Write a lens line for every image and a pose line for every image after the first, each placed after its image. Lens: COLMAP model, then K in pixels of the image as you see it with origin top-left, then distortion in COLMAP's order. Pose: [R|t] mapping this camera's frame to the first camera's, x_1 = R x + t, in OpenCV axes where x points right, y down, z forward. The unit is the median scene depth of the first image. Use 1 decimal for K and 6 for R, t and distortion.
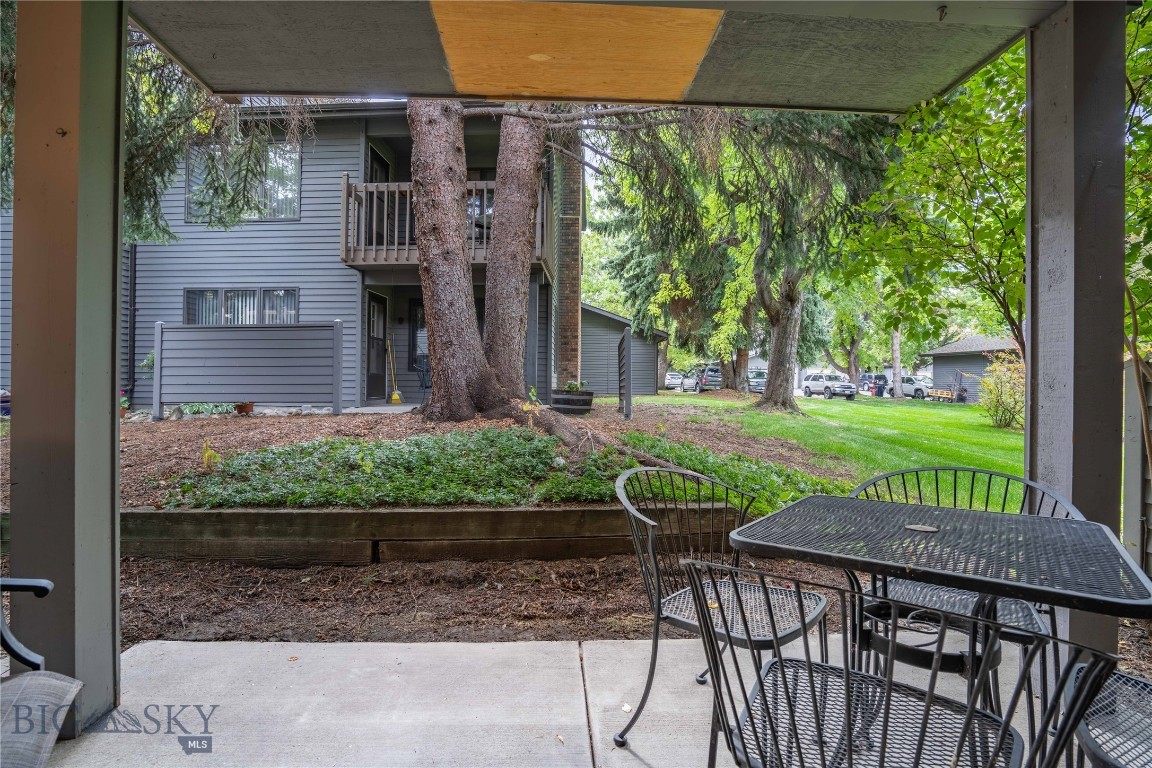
lens RADIAL K [[538.7, 0, 566.7], [0, 538.7, 374.2], [0, 0, 1]] dist [-0.067081, 0.023429]
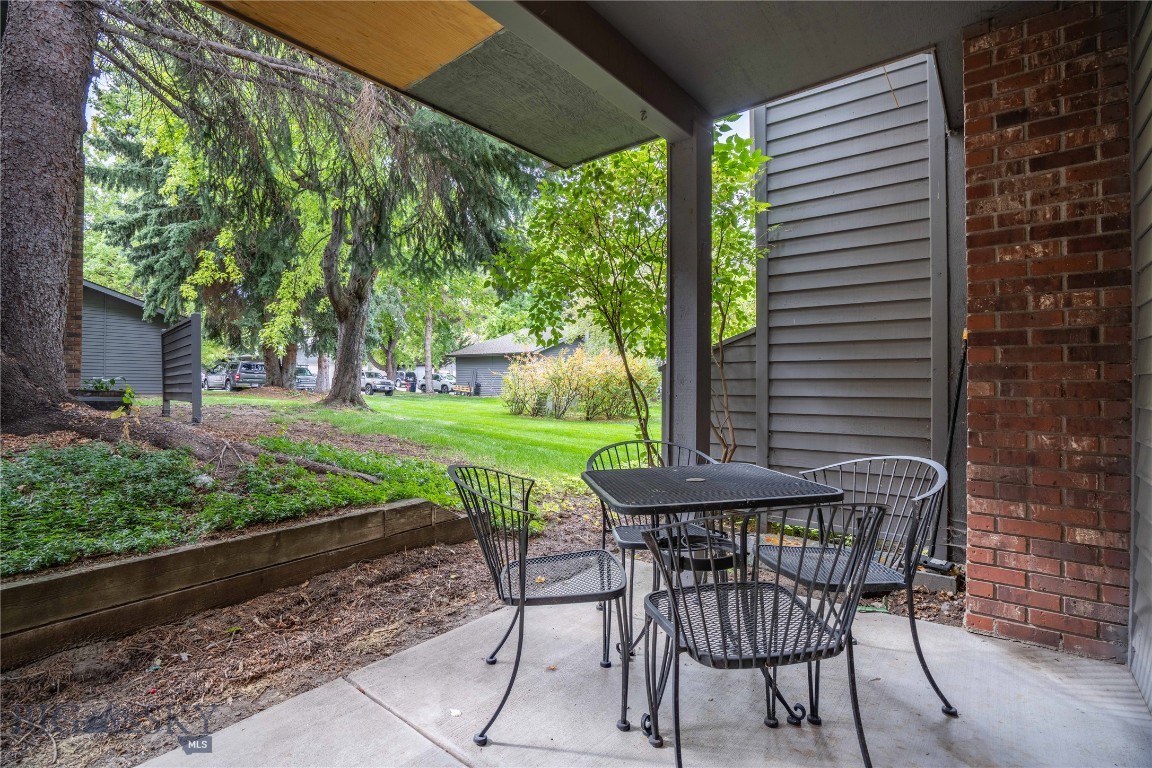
lens RADIAL K [[538.7, 0, 566.7], [0, 538.7, 374.2], [0, 0, 1]] dist [-0.067081, 0.023429]
pose [[0.660299, 0.006174, 0.750977, -0.083800], [-0.010852, 0.999940, 0.001321, 0.000347], [-0.750924, -0.009021, 0.660327, 0.035432]]
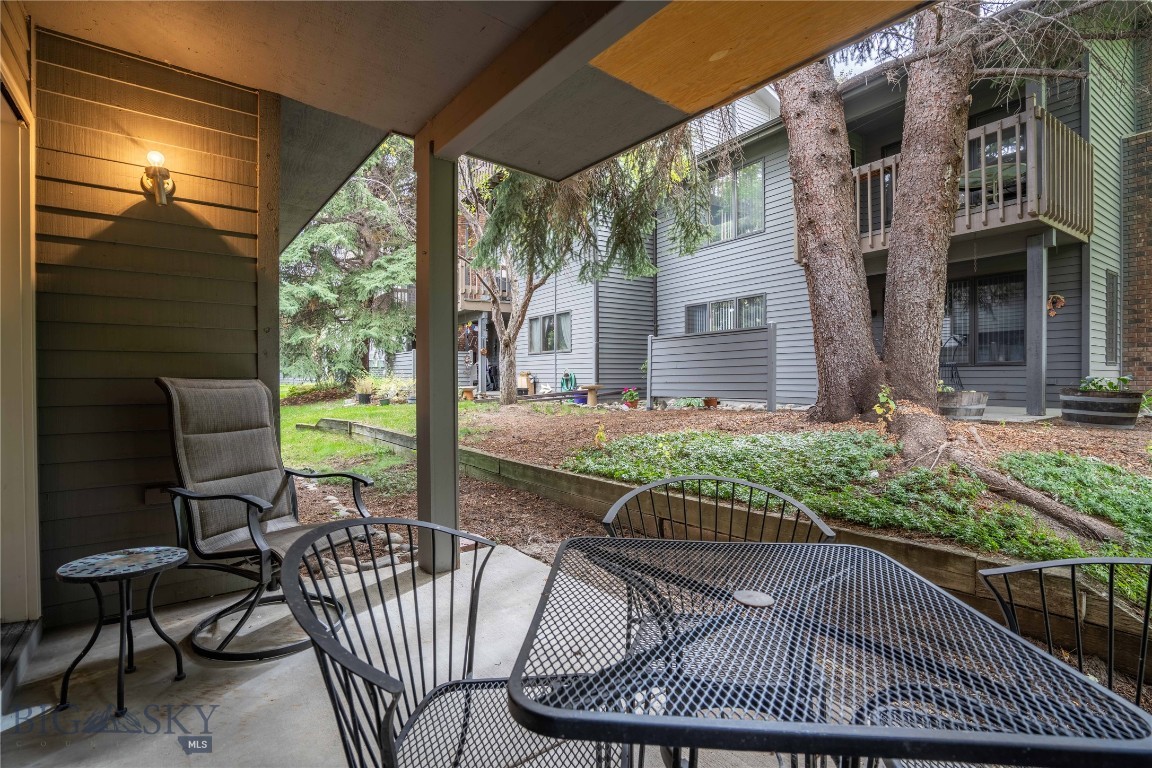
lens RADIAL K [[518.1, 0, 561.9], [0, 518.1, 380.2], [0, 0, 1]] dist [-0.061350, 0.021074]
pose [[0.578787, -0.005220, -0.815462, 0.121381], [0.019812, 0.999774, 0.007662, -0.001140], [0.815238, -0.020591, 0.578760, 0.046233]]
